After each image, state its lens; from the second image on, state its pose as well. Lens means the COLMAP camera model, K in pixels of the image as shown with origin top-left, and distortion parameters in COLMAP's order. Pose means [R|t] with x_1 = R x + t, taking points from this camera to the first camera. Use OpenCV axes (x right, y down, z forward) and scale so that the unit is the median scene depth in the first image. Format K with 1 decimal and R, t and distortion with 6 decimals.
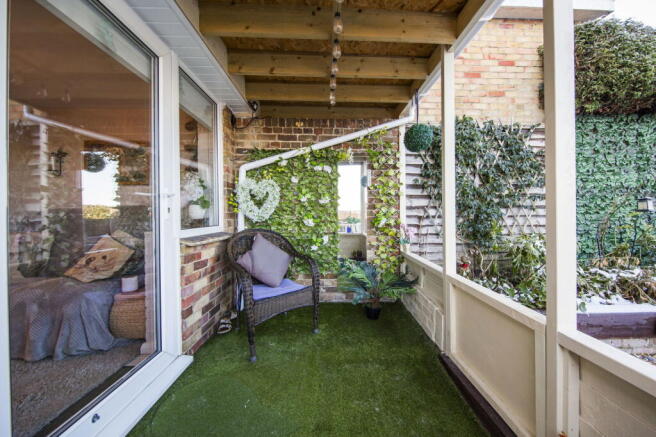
lens RADIAL K [[222.1, 0, 326.9], [0, 222.1, 217.1], [0, 0, 1]] dist [0.002020, 0.000048]
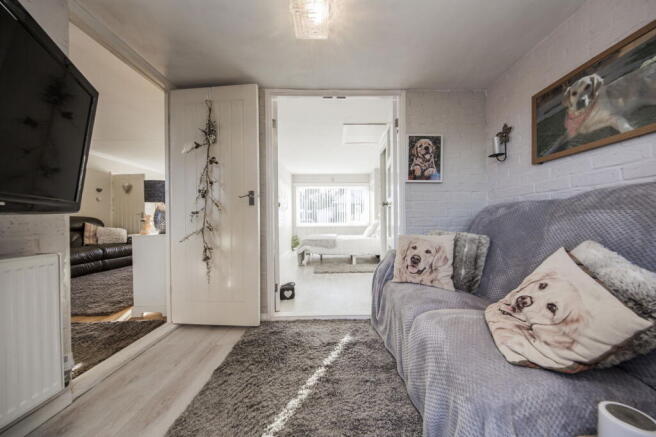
lens RADIAL K [[222.1, 0, 326.0], [0, 222.1, 220.1], [0, 0, 1]] dist [0.002020, 0.000048]
pose [[-0.053517, 0.010621, -0.998510, -0.563045], [-0.007712, 0.999909, 0.011049, 0.014122], [0.998537, 0.008292, -0.053431, 0.599984]]
